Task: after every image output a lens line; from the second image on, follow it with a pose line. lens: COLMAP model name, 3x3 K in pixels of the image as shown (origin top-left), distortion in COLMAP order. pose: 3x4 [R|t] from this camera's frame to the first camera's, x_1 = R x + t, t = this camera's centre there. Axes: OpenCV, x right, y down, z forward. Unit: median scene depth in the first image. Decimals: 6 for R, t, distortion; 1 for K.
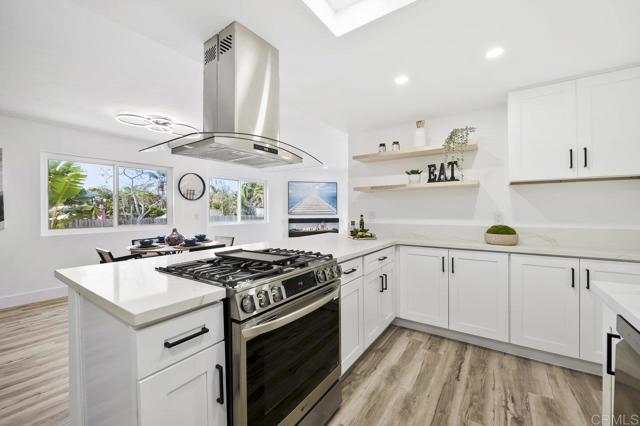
lens RADIAL K [[259.0, 0, 317.1], [0, 259.0, 209.4], [0, 0, 1]] dist [-0.009774, -0.000765]
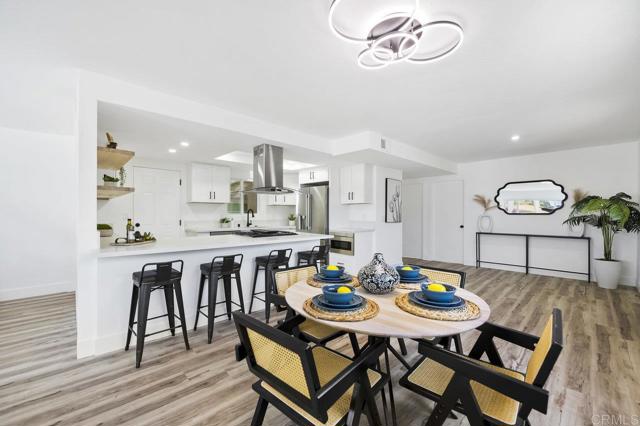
lens RADIAL K [[259.0, 0, 319.2], [0, 259.0, 216.5], [0, 0, 1]] dist [-0.009774, -0.000765]
pose [[-0.981612, 0.001440, 0.190880, -0.591051], [0.001556, 0.999999, 0.000458, 0.013067], [-0.190879, 0.000746, -0.981613, 1.604513]]
